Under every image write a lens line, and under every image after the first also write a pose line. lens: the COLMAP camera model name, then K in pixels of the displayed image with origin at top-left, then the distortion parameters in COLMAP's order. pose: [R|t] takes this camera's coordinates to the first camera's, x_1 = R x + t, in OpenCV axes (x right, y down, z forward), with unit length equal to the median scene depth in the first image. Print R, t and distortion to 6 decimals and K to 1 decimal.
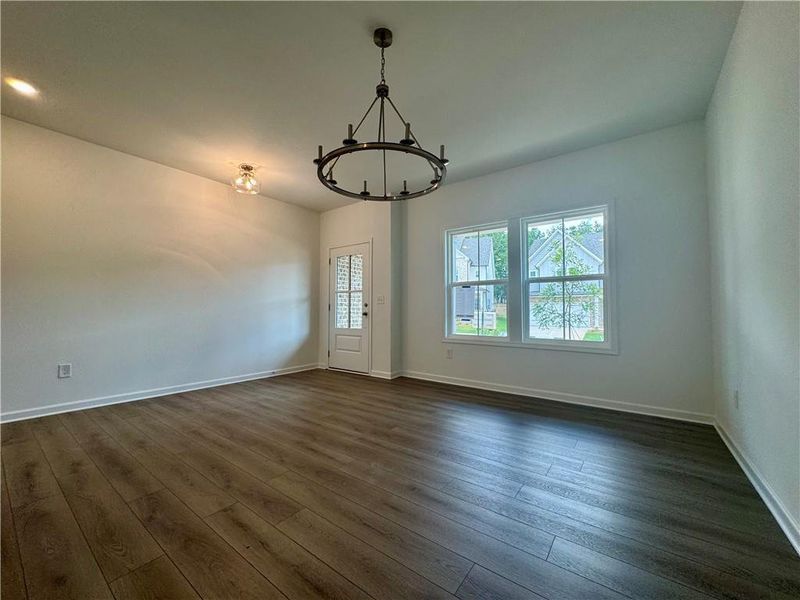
lens RADIAL K [[321.1, 0, 399.5], [0, 321.1, 287.9], [0, 0, 1]] dist [0.001573, 0.000129]
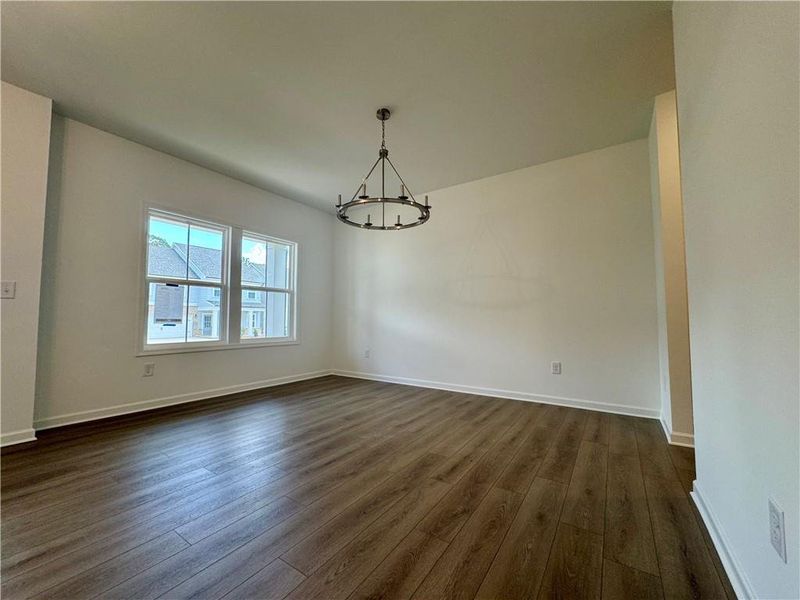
lens RADIAL K [[321.2, 0, 398.6], [0, 321.2, 297.9], [0, 0, 1]] dist [-0.002414, 0.000021]
pose [[-0.055358, 0.060354, 0.996641, -0.773385], [-0.072949, 0.995259, -0.064322, 0.049094], [-0.995798, -0.076264, -0.050692, 0.556657]]
